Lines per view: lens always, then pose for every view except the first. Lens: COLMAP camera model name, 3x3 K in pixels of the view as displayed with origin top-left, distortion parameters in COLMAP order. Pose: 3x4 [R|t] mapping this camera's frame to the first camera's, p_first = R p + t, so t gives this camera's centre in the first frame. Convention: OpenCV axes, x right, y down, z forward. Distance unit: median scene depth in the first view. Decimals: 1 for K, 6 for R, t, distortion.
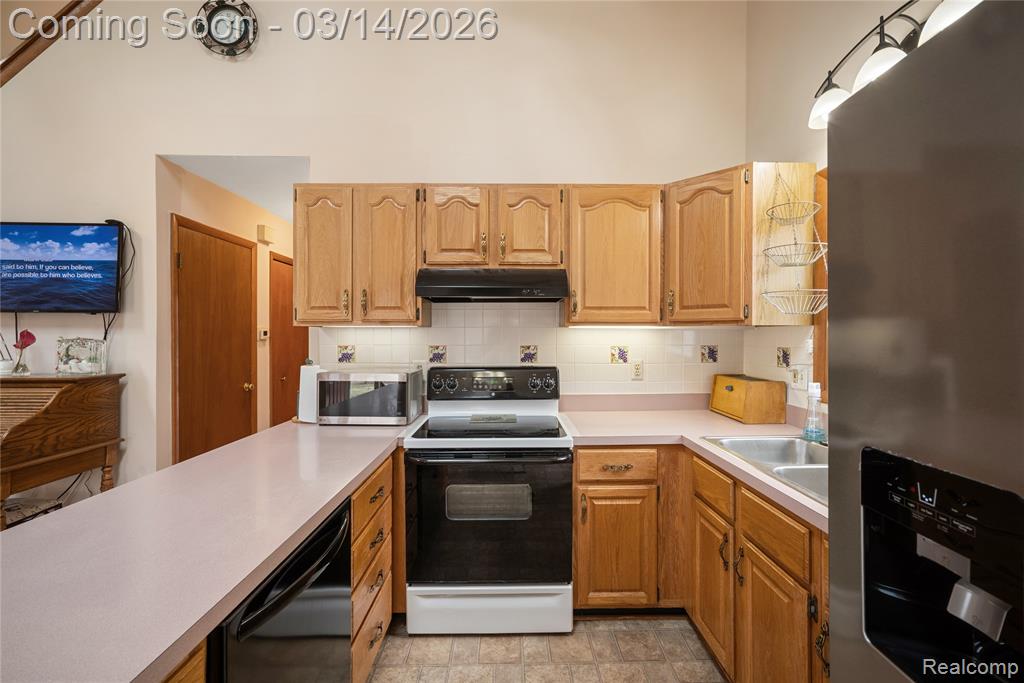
lens RADIAL K [[425.1, 0, 516.2], [0, 425.1, 338.2], [0, 0, 1]] dist [-0.001689, 0.007664]
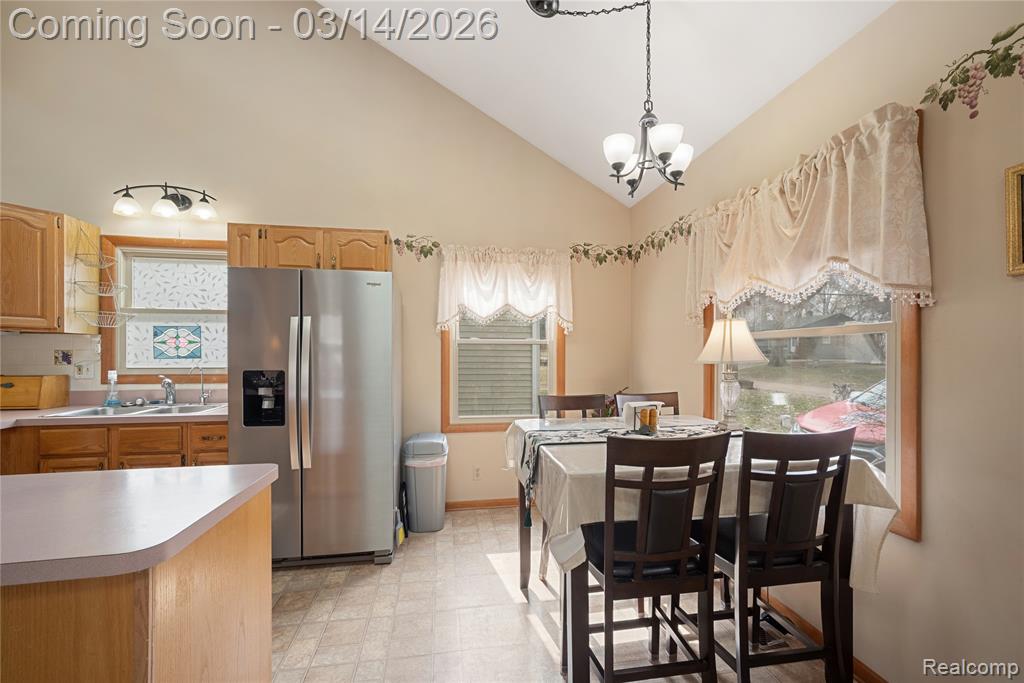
lens RADIAL K [[433.1, 0, 518.1], [0, 433.1, 356.1], [0, 0, 1]] dist [-0.019098, 0.013417]
pose [[-0.155779, -0.005386, 0.987777, -0.891288], [0.002727, 0.999979, 0.005883, 0.034976], [-0.987788, 0.003610, -0.155761, -0.197910]]
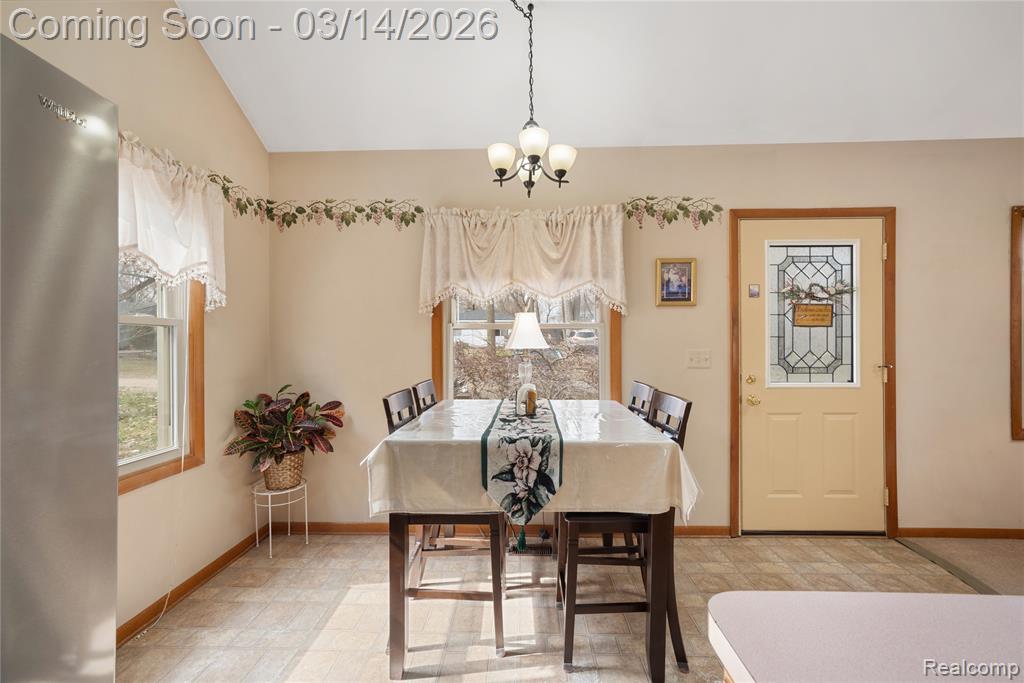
lens RADIAL K [[431.7, 0, 513.7], [0, 431.7, 344.7], [0, 0, 1]] dist [-0.002599, 0.000273]
pose [[-0.999082, 0.003969, 0.042643, -0.125790], [0.004136, 0.999984, 0.003832, 0.041438], [-0.042627, 0.004005, -0.999083, 0.325845]]
